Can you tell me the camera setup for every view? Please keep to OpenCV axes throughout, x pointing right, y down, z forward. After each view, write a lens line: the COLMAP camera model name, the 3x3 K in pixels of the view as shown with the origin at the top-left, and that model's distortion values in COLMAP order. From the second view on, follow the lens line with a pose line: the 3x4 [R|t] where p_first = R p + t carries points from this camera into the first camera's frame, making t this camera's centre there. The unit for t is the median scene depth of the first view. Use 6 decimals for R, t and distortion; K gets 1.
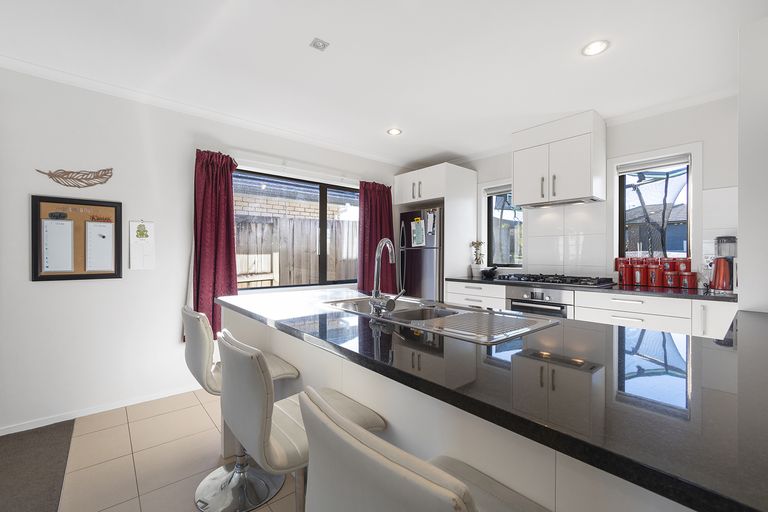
lens RADIAL K [[334.0, 0, 385.4], [0, 334.0, 253.1], [0, 0, 1]] dist [0.003814, 0.000161]
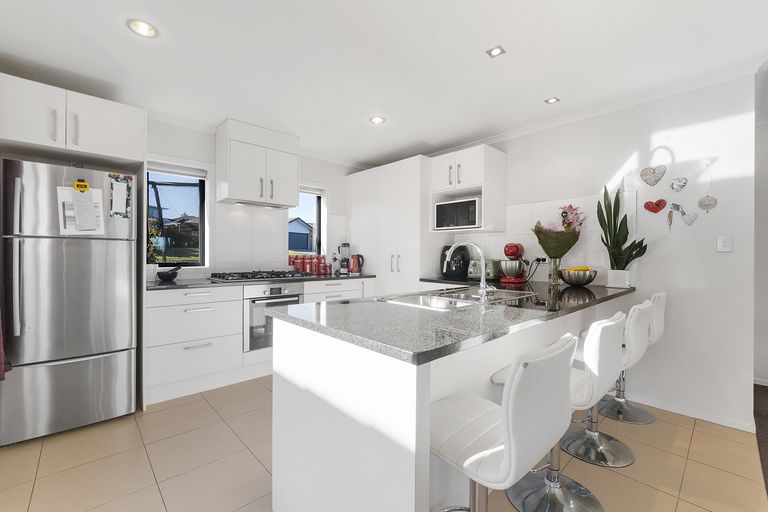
lens RADIAL K [[334.0, 0, 384.6], [0, 334.0, 258.6], [0, 0, 1]] dist [0.003814, 0.000161]
pose [[-0.050596, -0.010139, 0.998668, -0.591356], [-0.011229, 0.999891, 0.009583, 0.009955], [-0.998656, -0.010729, -0.050704, 0.668581]]
